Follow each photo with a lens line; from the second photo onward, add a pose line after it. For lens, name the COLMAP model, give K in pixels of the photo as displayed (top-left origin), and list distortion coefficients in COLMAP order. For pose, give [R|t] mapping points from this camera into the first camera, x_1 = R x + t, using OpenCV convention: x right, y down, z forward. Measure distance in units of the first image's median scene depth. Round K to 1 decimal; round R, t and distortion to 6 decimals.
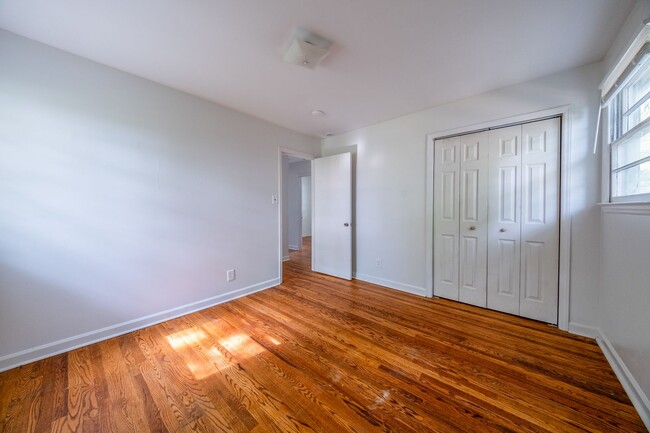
lens RADIAL K [[222.3, 0, 320.3], [0, 222.3, 210.2], [0, 0, 1]] dist [0.007772, -0.002664]
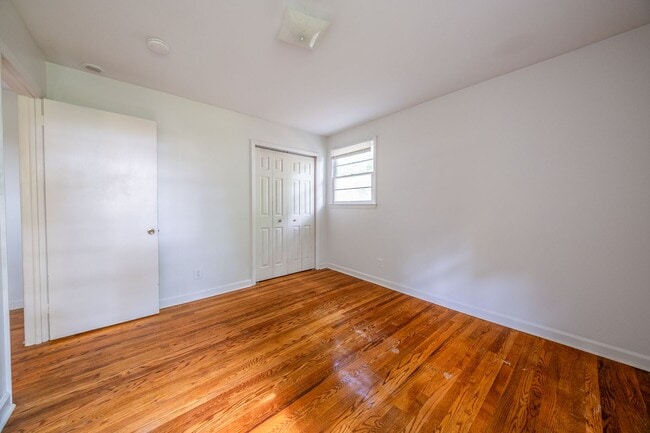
lens RADIAL K [[222.3, 0, 326.3], [0, 222.3, 211.1], [0, 0, 1]] dist [0.007772, -0.002664]
pose [[0.119450, -0.025732, 0.992507, -0.725057], [0.008293, 0.999655, 0.024920, -0.013007], [-0.992806, 0.005255, 0.119622, 0.626501]]
